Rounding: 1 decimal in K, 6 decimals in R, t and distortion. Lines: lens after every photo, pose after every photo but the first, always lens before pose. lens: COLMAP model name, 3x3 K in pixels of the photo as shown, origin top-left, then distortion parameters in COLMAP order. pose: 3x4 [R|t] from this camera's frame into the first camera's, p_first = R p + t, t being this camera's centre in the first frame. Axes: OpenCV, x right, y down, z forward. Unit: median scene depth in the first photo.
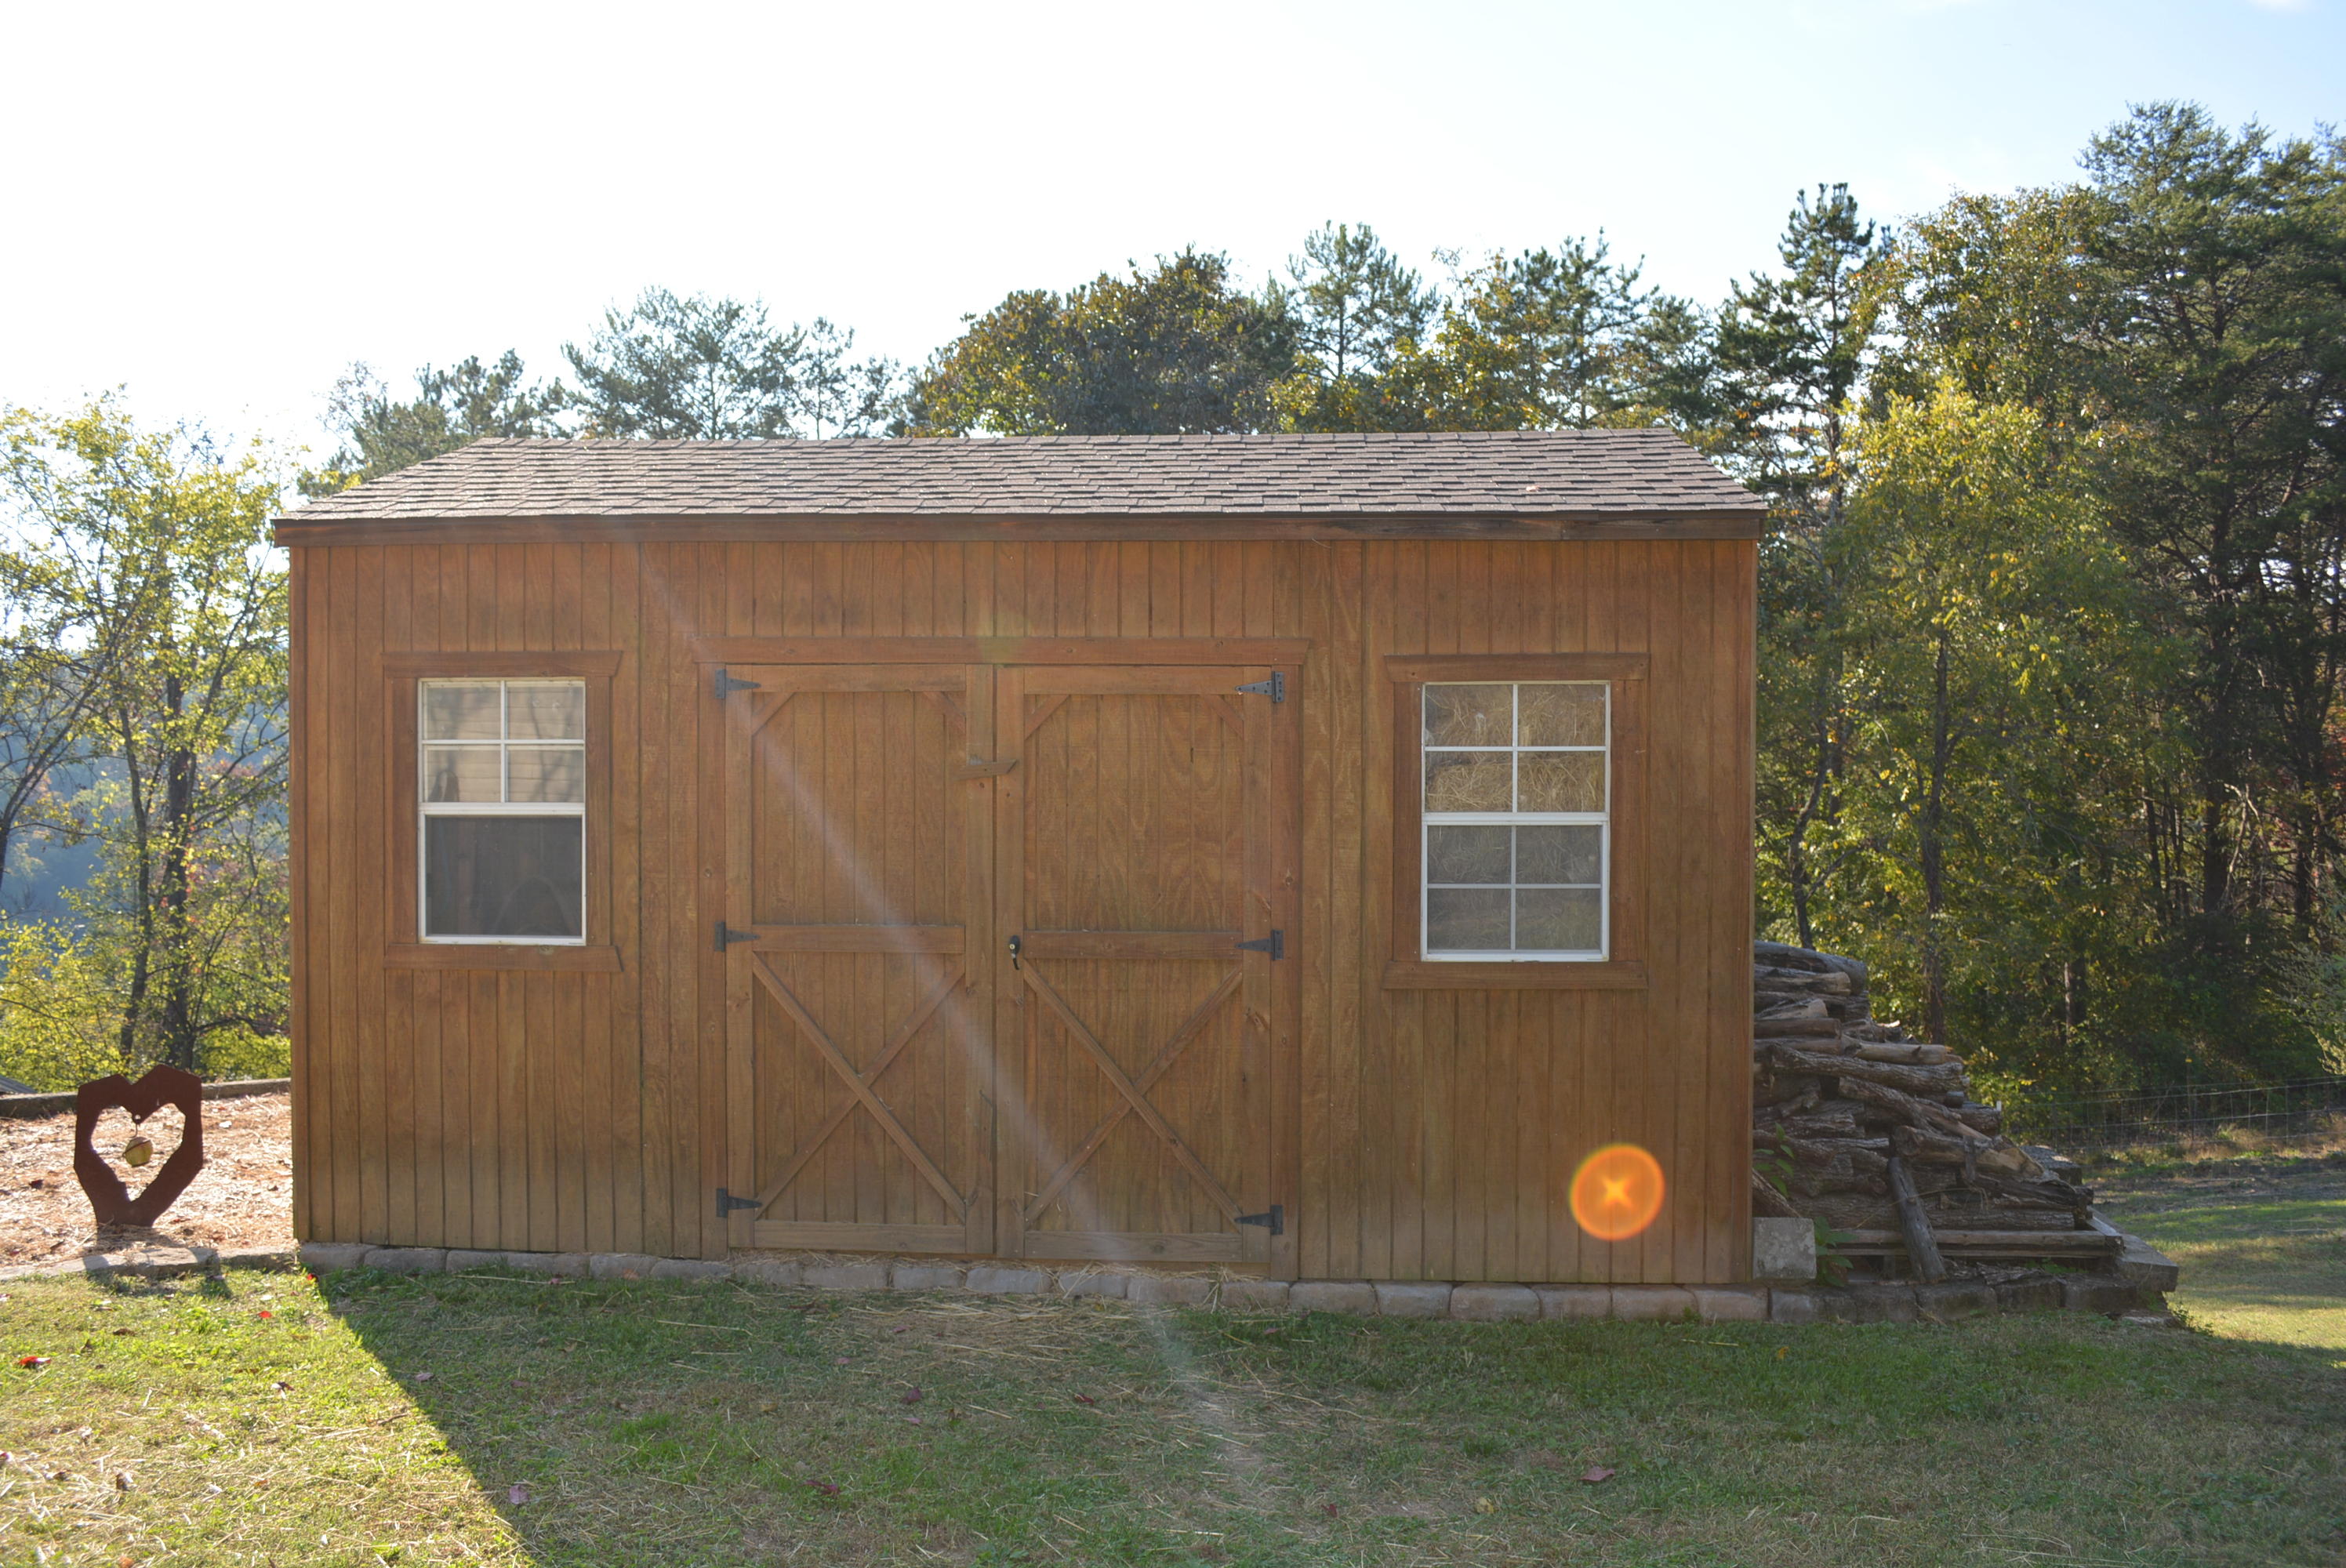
lens RADIAL K [[1860.7, 0, 1176.1], [0, 1860.7, 779.0], [0, 0, 1]] dist [-0.084769, 0.009995]
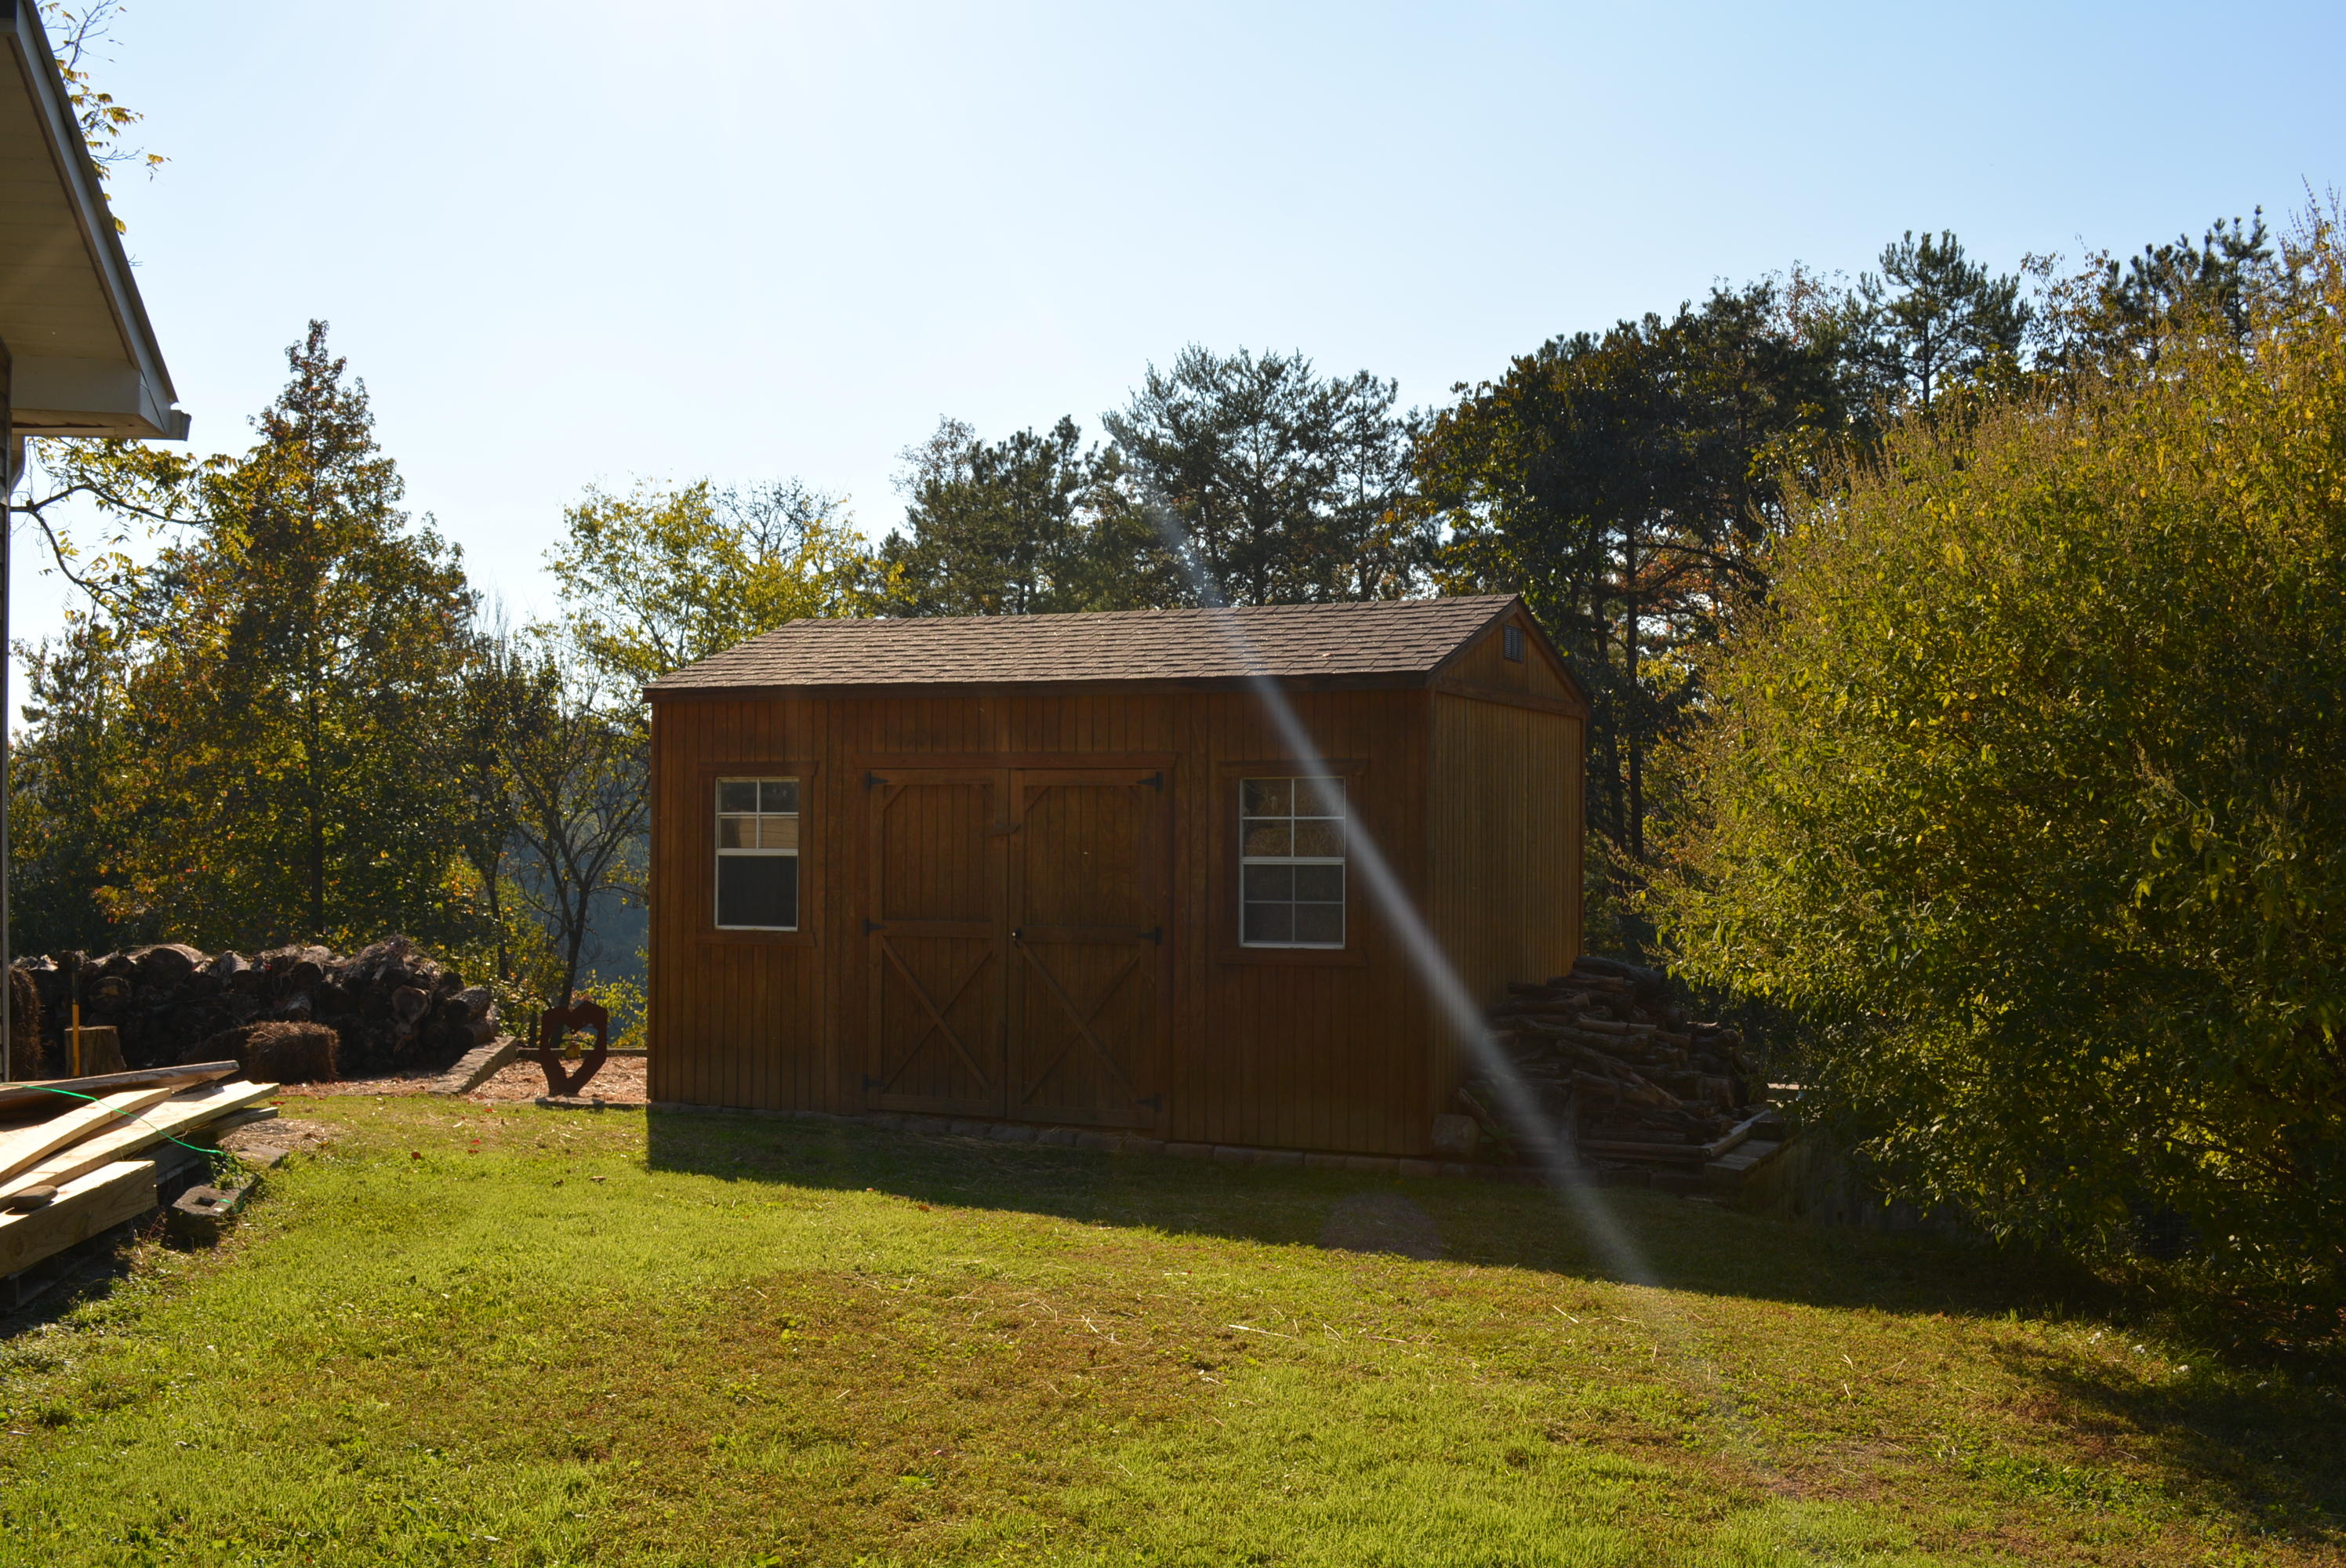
lens RADIAL K [[2354.3, 0, 1171.1], [0, 2354.3, 794.1], [0, 0, 1]] dist [-0.061197, 0.000000]
pose [[0.936061, -0.002846, -0.351826, 0.788245], [-0.007220, 0.999601, -0.027293, 0.019305], [0.351764, 0.028088, 0.935667, -0.949268]]
